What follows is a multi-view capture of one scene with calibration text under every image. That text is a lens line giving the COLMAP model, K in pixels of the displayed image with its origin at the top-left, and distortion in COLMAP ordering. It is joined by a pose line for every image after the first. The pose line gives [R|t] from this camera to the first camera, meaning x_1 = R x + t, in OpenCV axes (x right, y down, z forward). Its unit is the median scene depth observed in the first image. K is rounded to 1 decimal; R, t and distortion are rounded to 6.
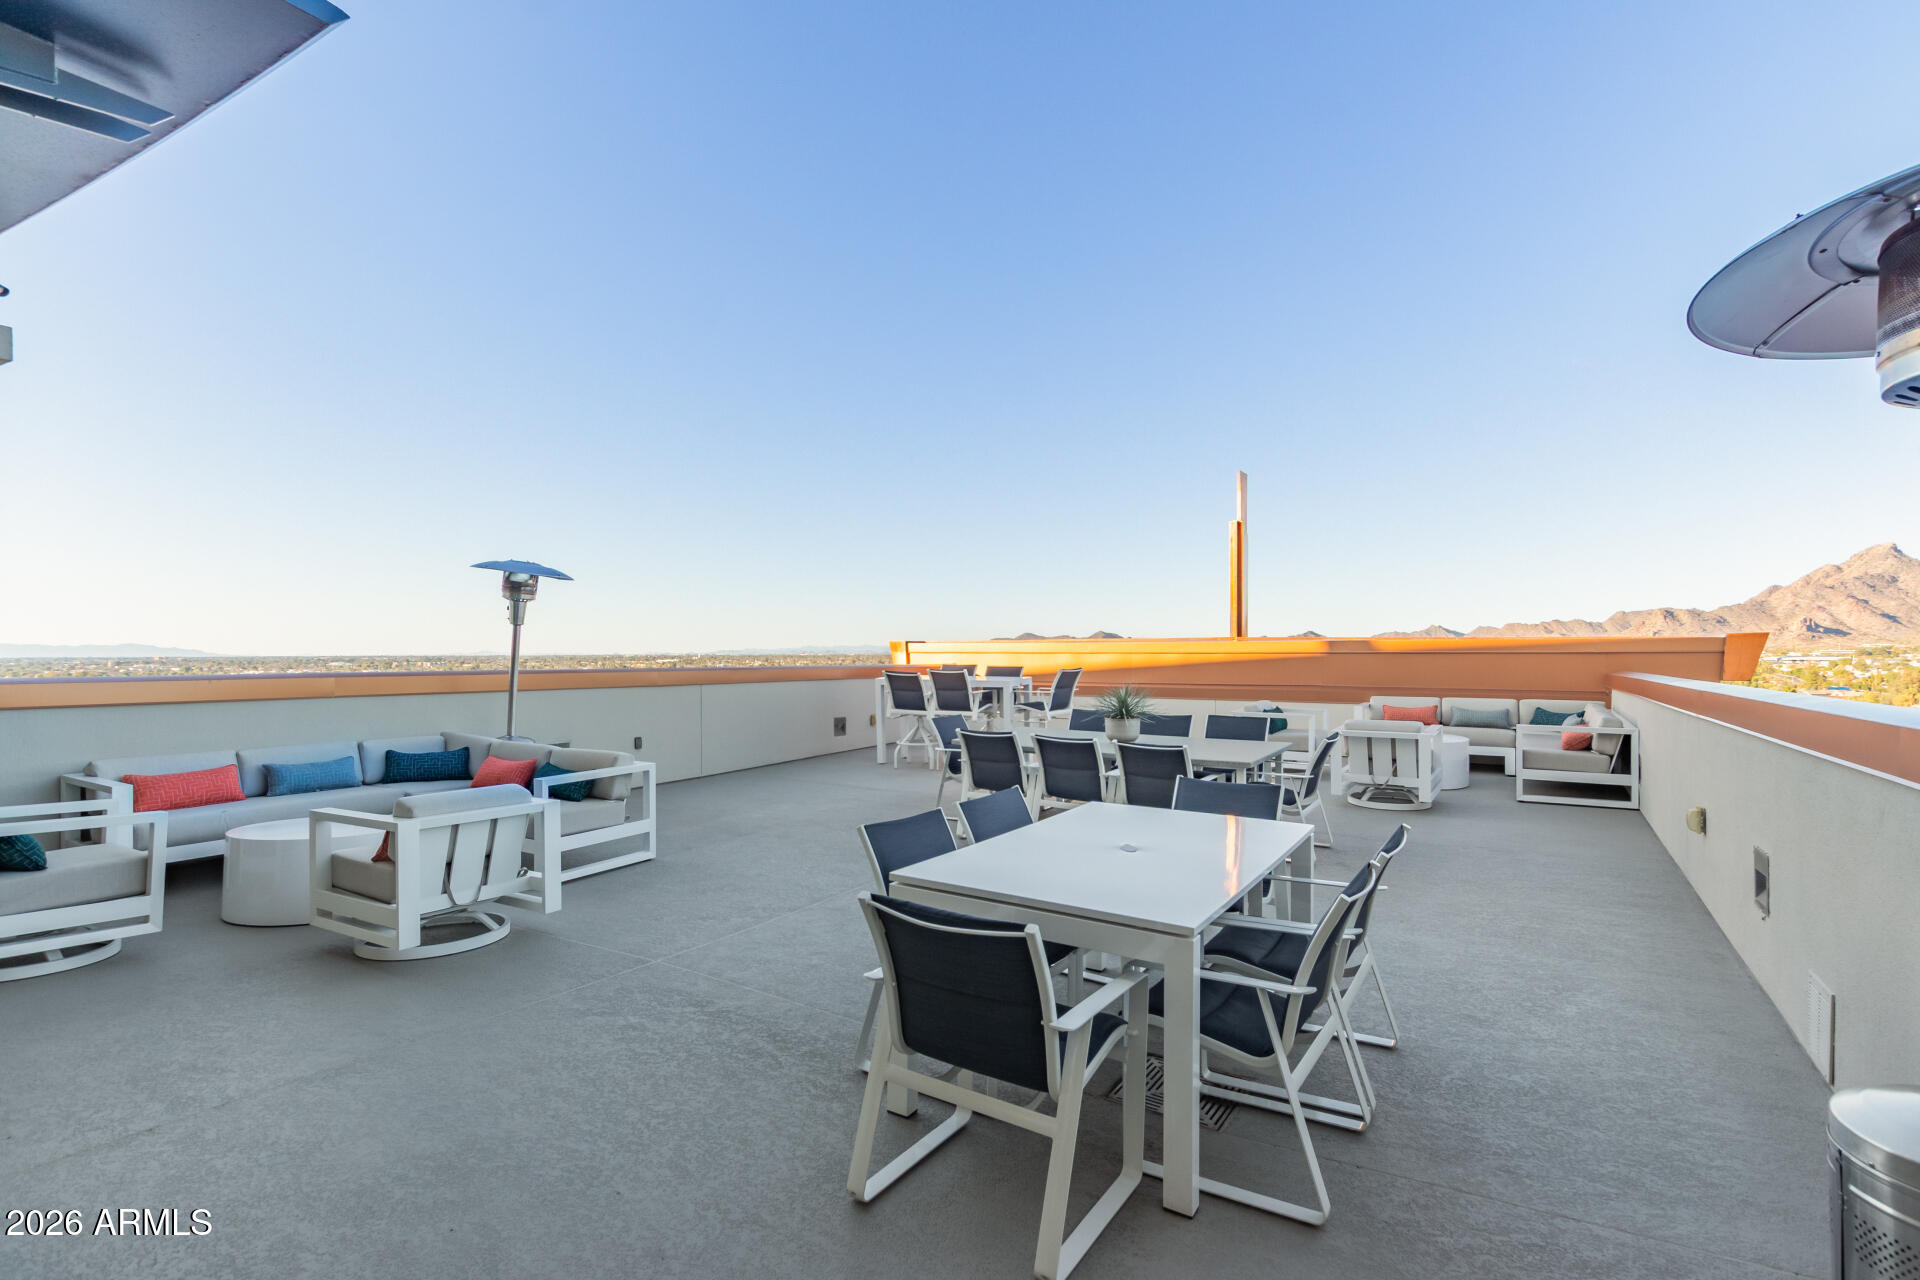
lens RADIAL K [[911.1, 0, 970.8], [0, 911.1, 650.0], [0, 0, 1]] dist [0.005857, -0.002747]
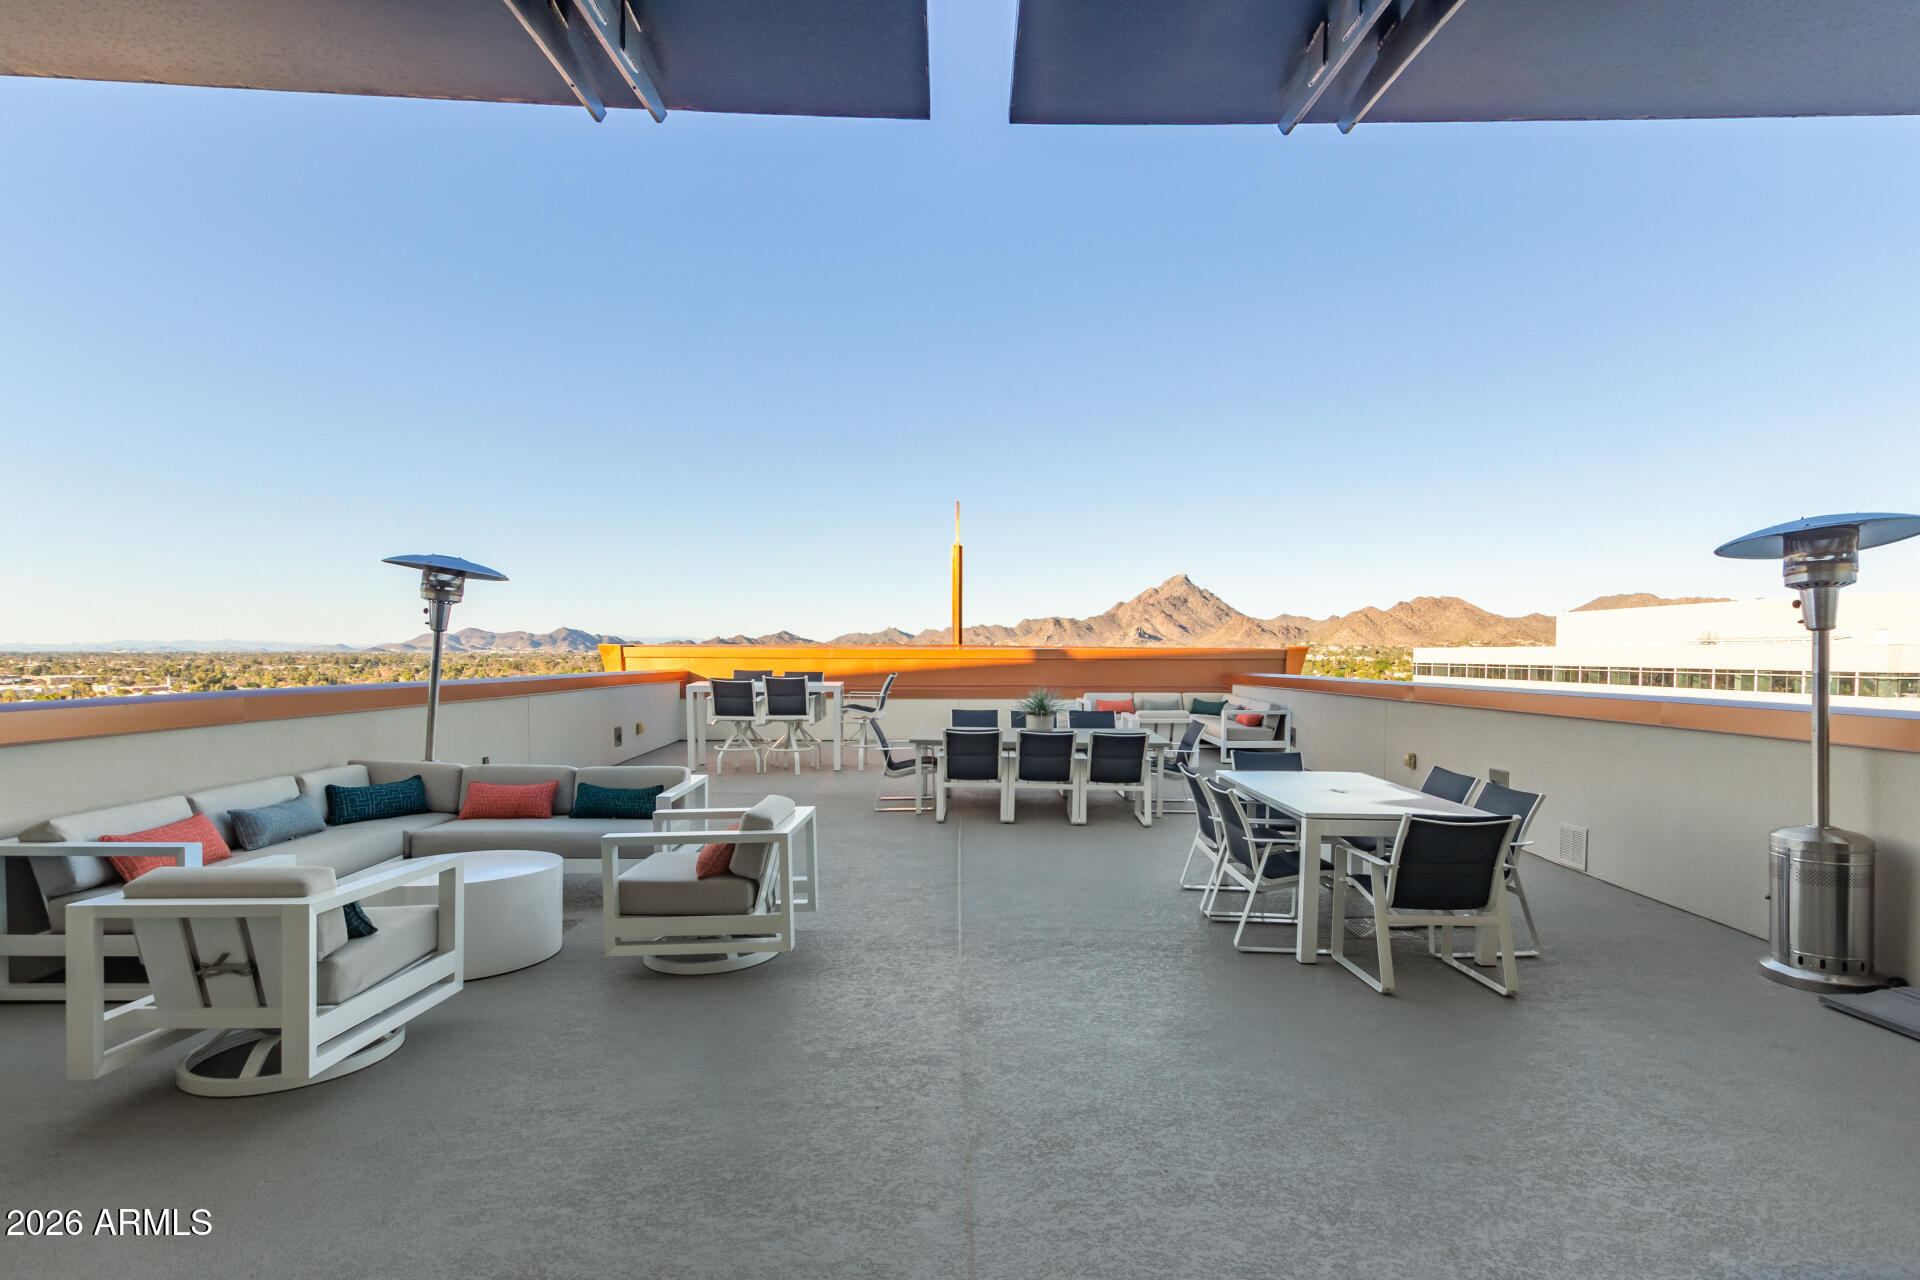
lens RADIAL K [[911.1, 0, 994.4], [0, 911.1, 656.3], [0, 0, 1]] dist [0.005857, -0.002747]
pose [[0.835316, 0.000741, 0.549770, -0.535910], [-0.004986, 0.999968, 0.006227, -0.011993], [-0.549748, -0.007943, 0.835293, -0.007883]]
